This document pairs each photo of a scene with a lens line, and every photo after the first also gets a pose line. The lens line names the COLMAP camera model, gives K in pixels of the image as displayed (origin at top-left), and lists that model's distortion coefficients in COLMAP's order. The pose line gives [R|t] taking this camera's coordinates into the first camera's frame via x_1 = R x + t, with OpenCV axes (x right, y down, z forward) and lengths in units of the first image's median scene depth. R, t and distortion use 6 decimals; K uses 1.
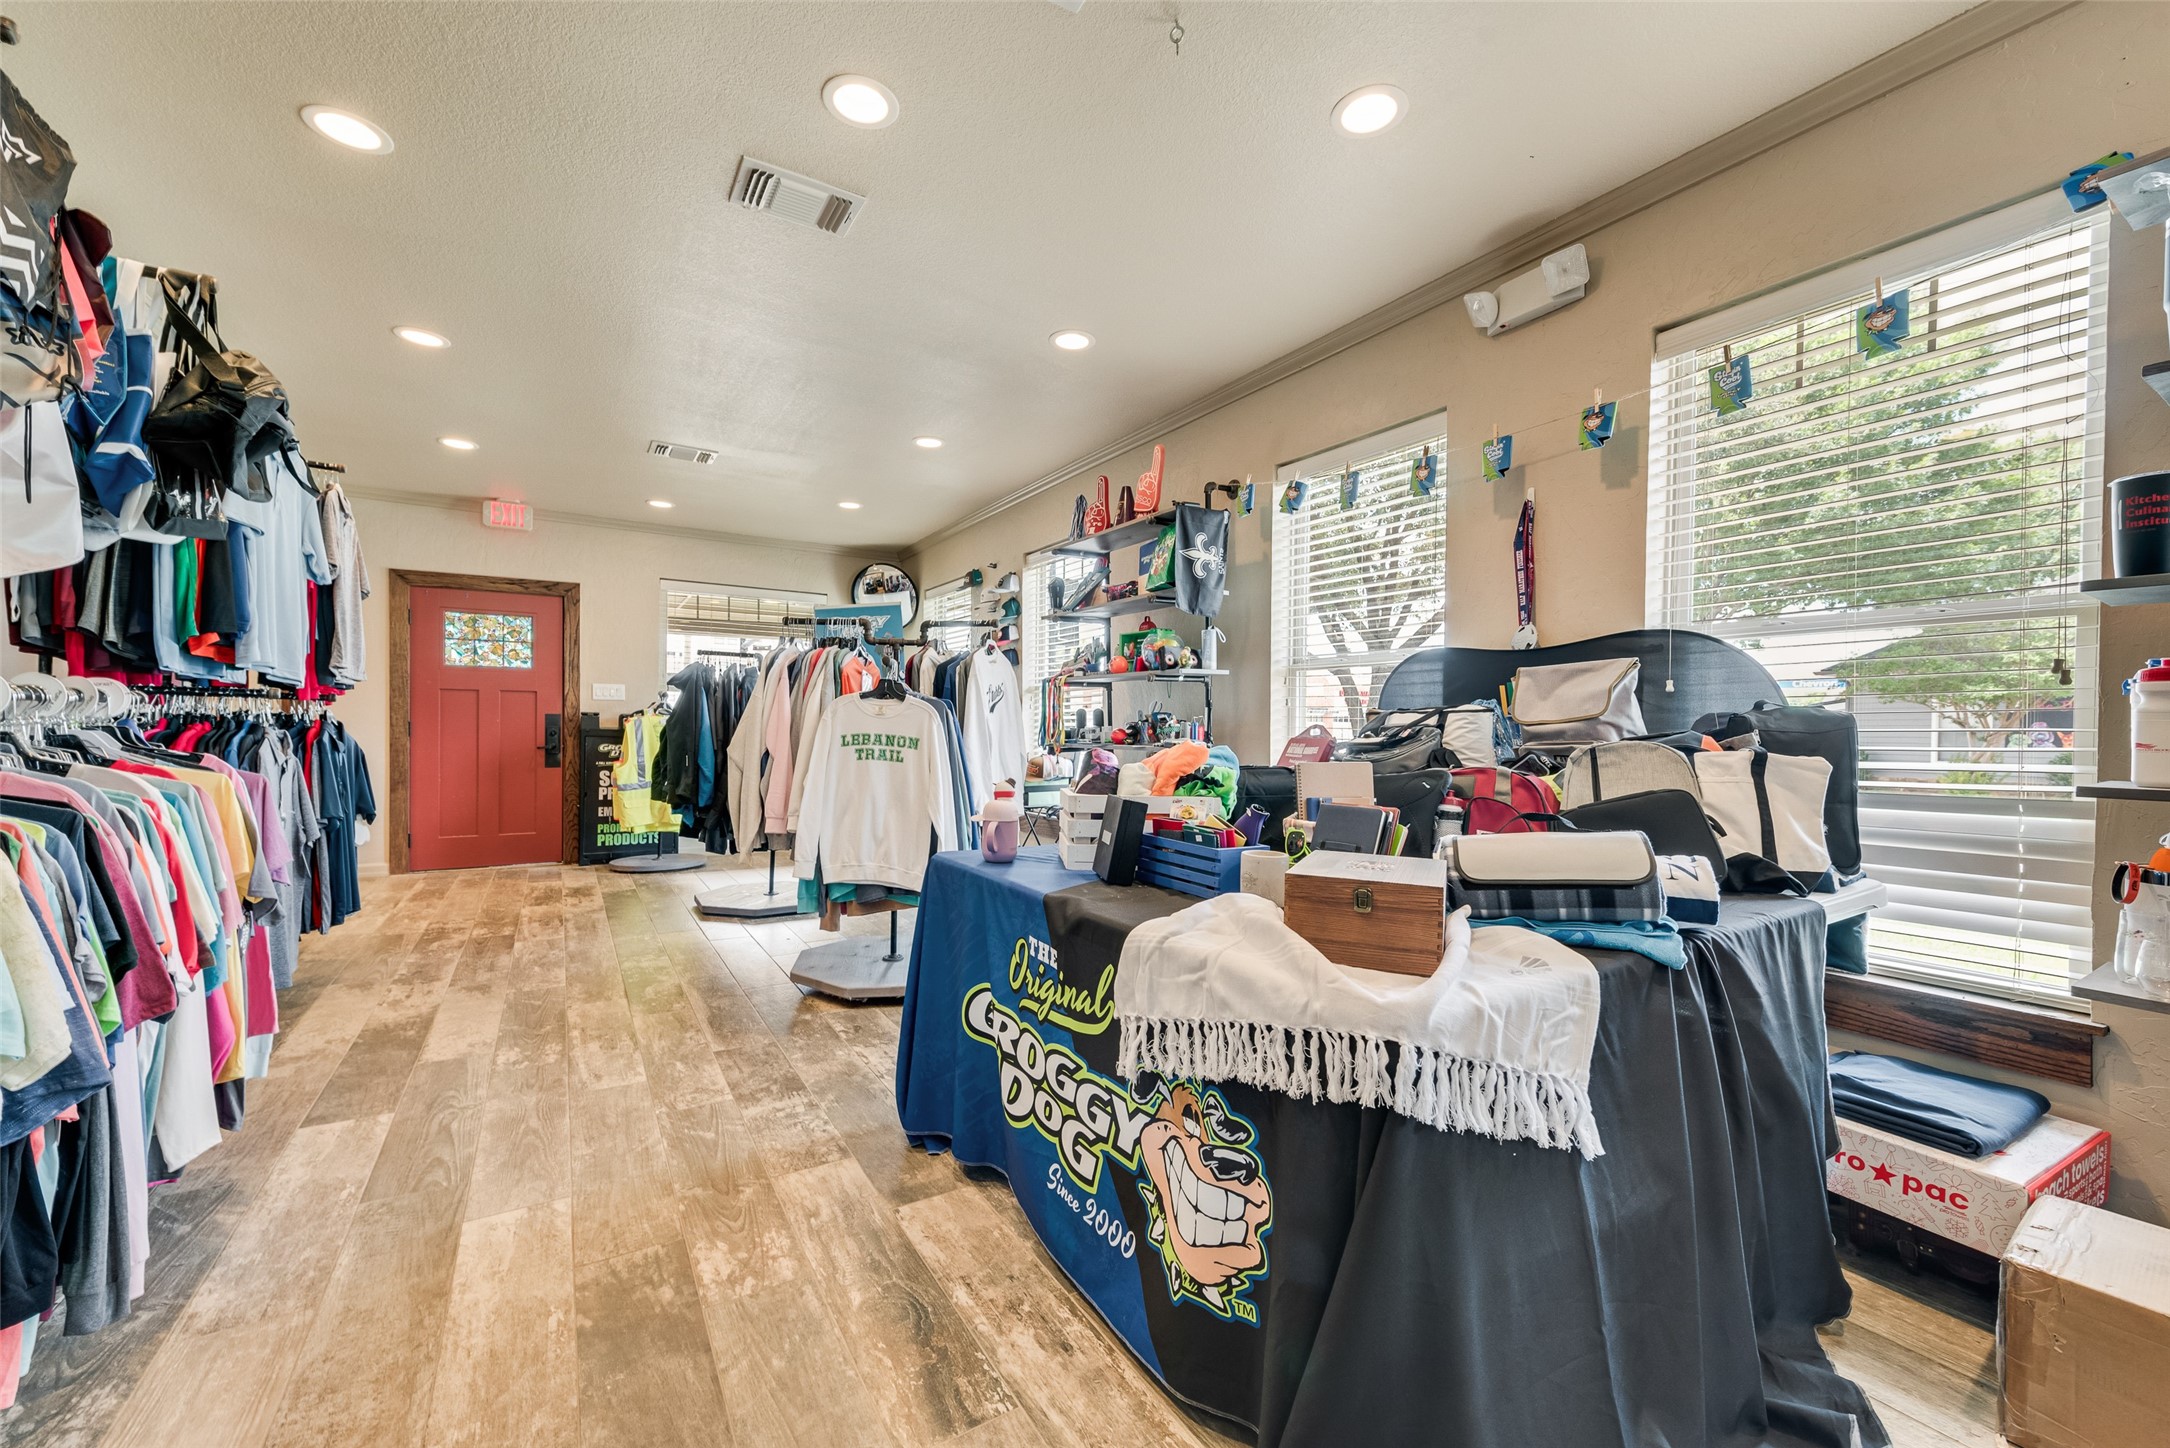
lens RADIAL K [[862.1, 0, 1096.5], [0, 862.1, 733.0], [0, 0, 1]] dist [0.006512, -0.002300]
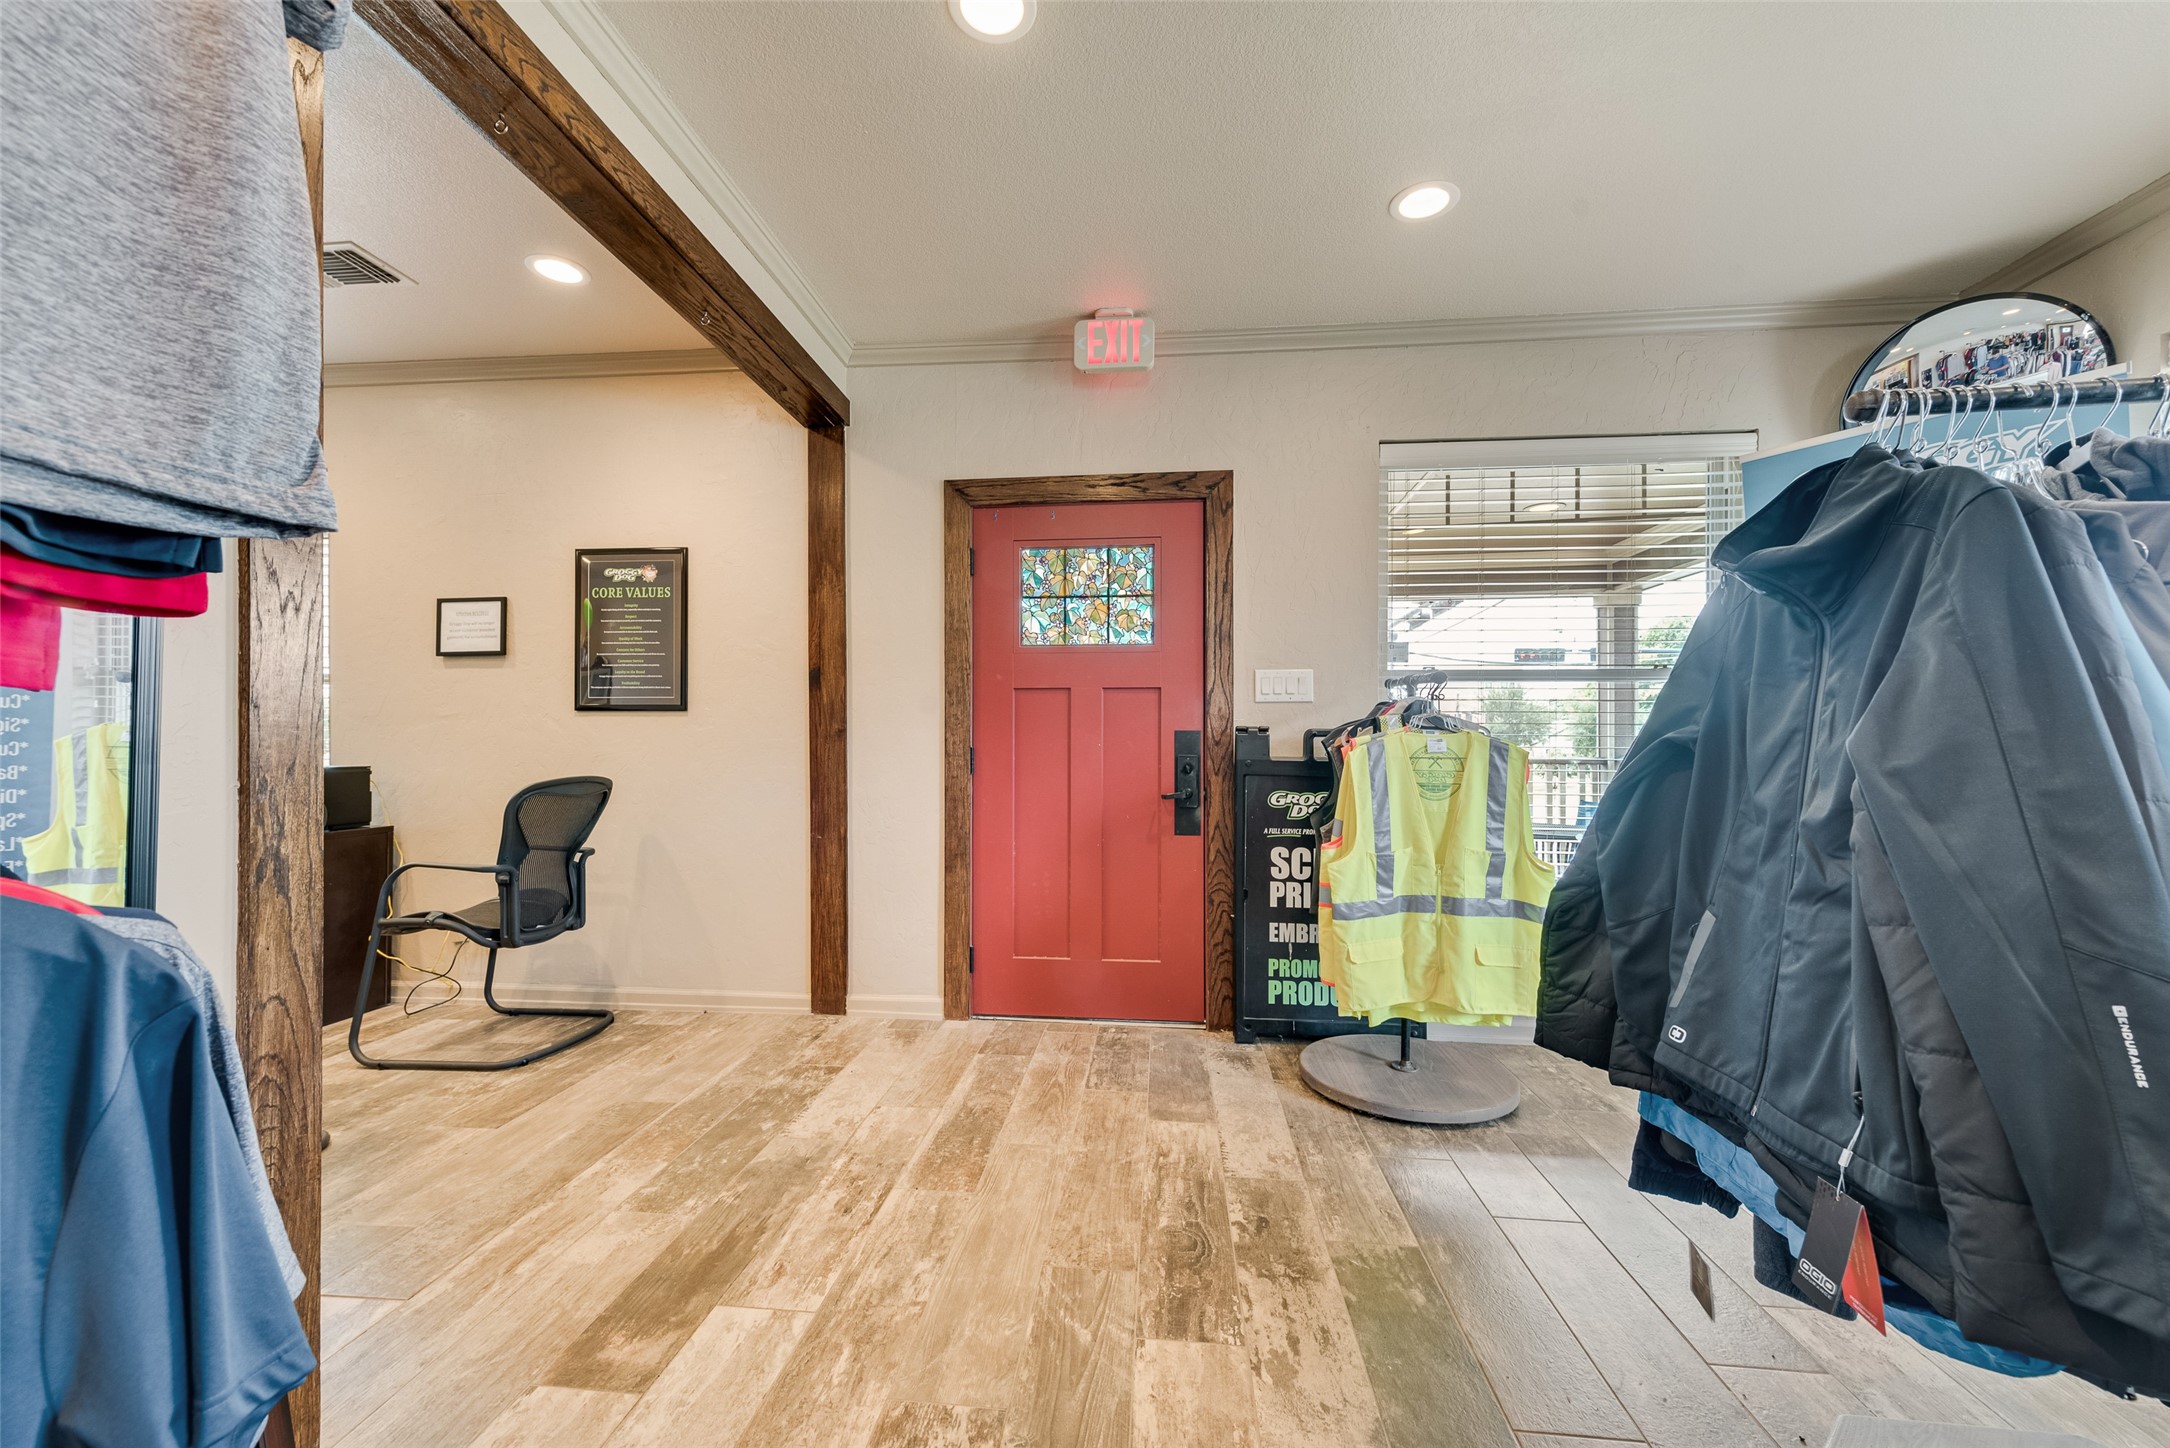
lens RADIAL K [[862.1, 0, 1082.7], [0, 862.1, 734.6], [0, 0, 1]] dist [0.006512, -0.002300]
pose [[0.796363, -0.010414, -0.604730, -0.678482], [0.000521, 0.999863, -0.016533, -0.021150], [0.604819, 0.012851, 0.796259, 1.019130]]
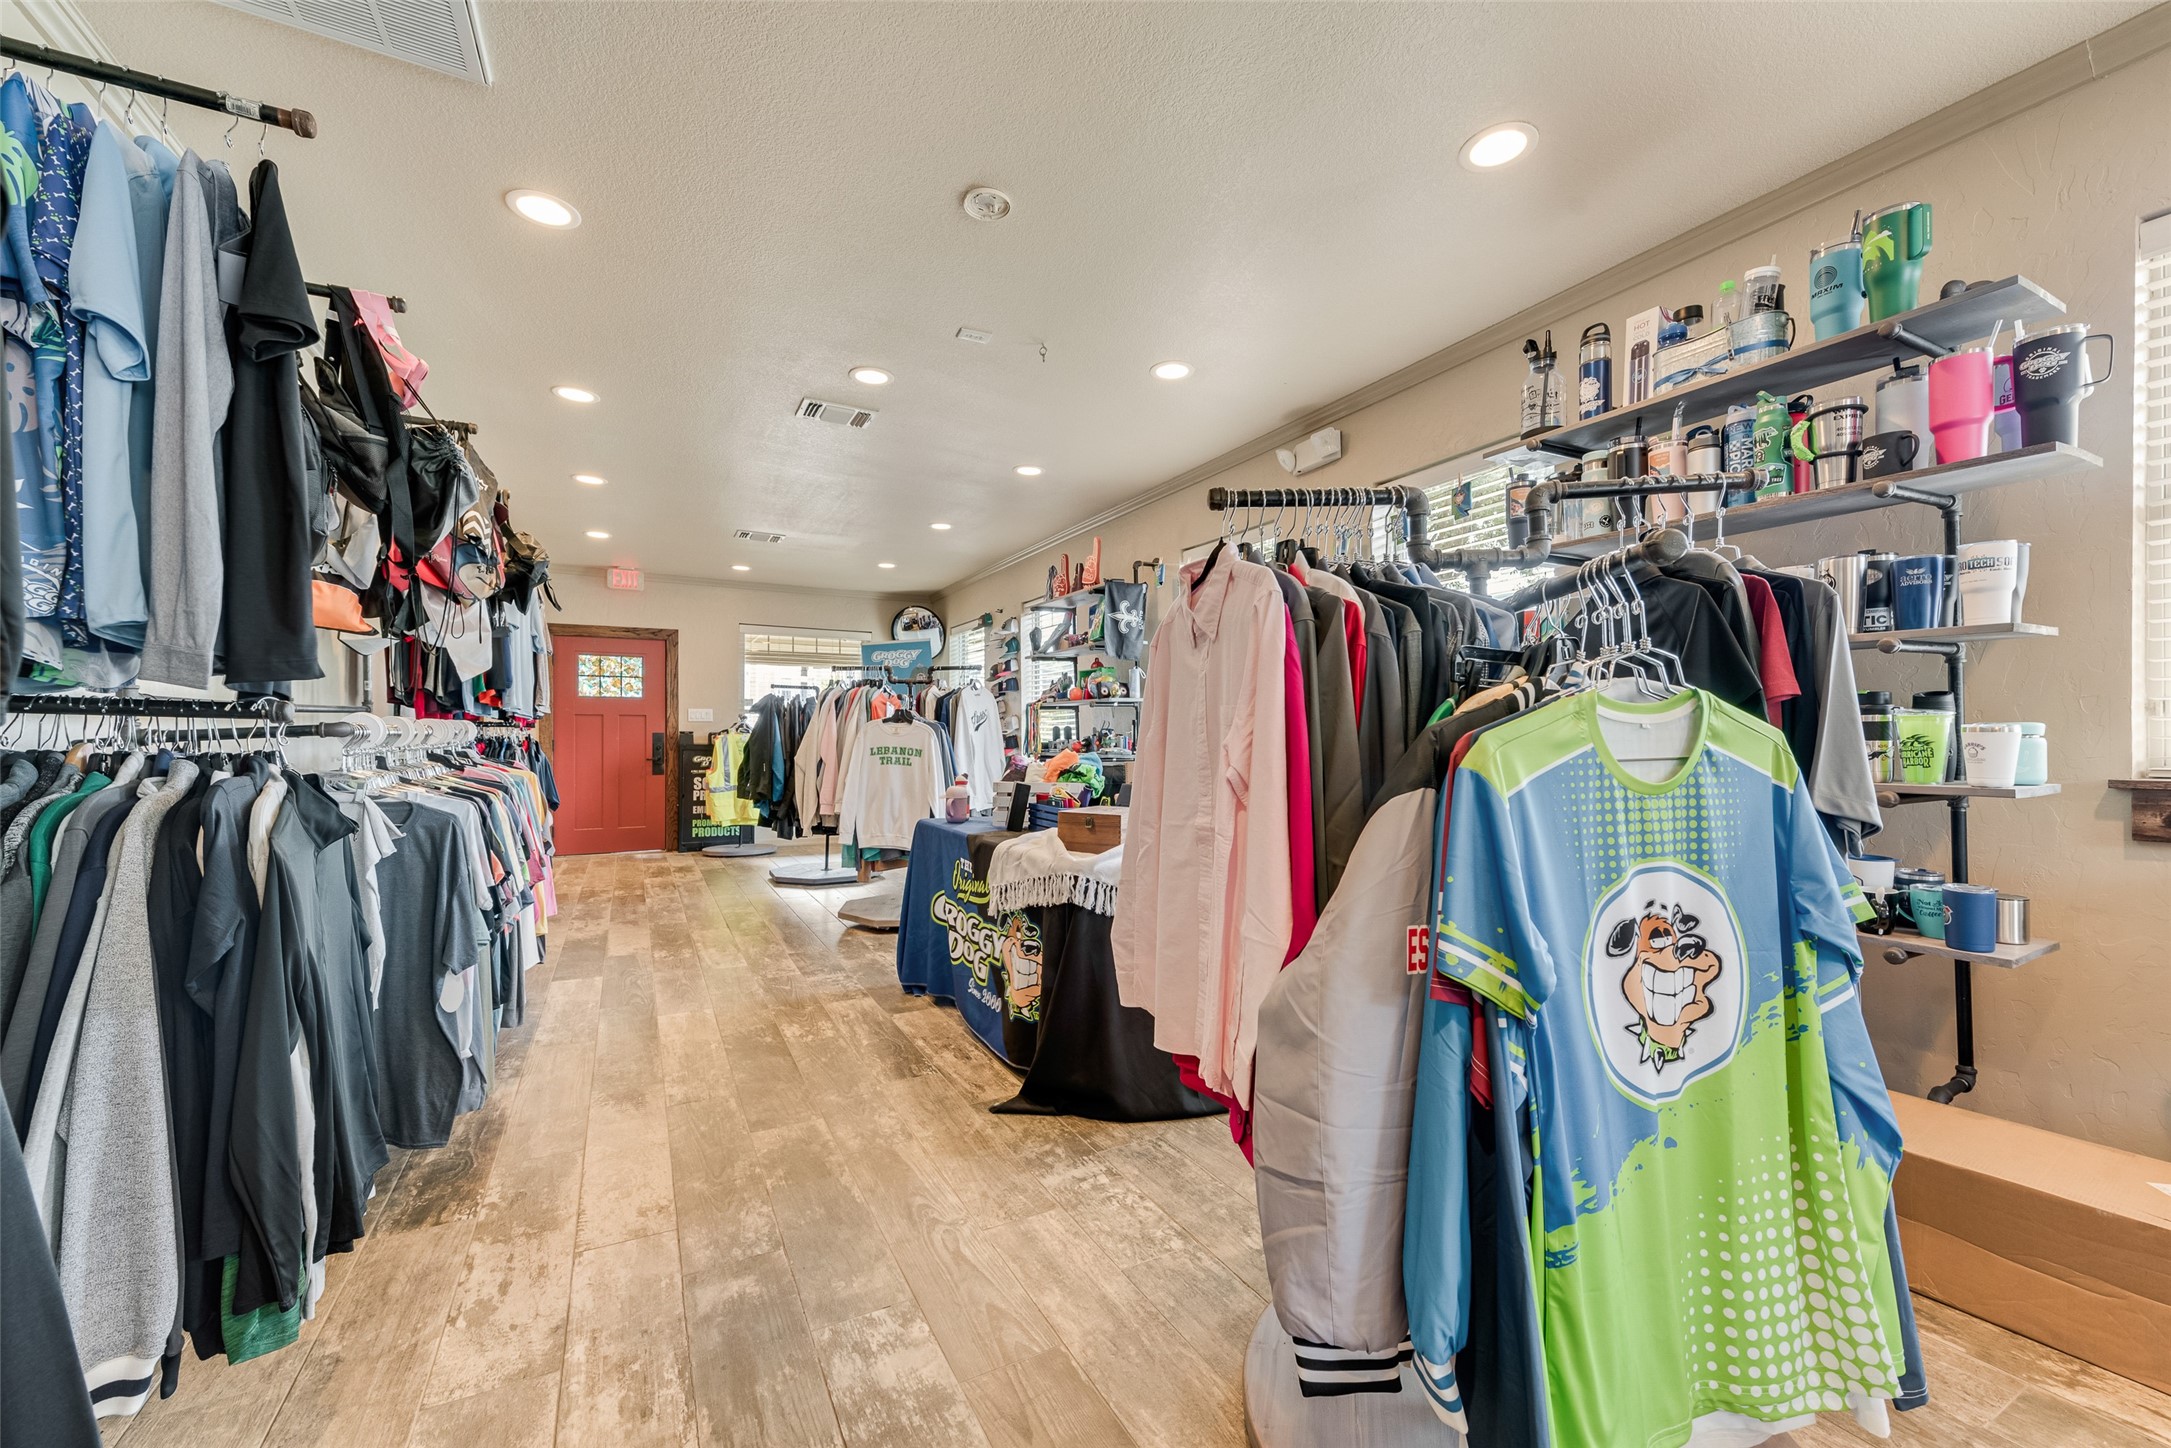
lens RADIAL K [[862.5, 0, 1100.8], [0, 862.5, 731.6], [0, 0, 1]] dist [0.006512, -0.002300]
pose [[0.998269, -0.010307, -0.057900, 0.170430], [0.009537, 0.999863, -0.013555, -0.001151], [0.058032, 0.012979, 0.998230, -0.419263]]
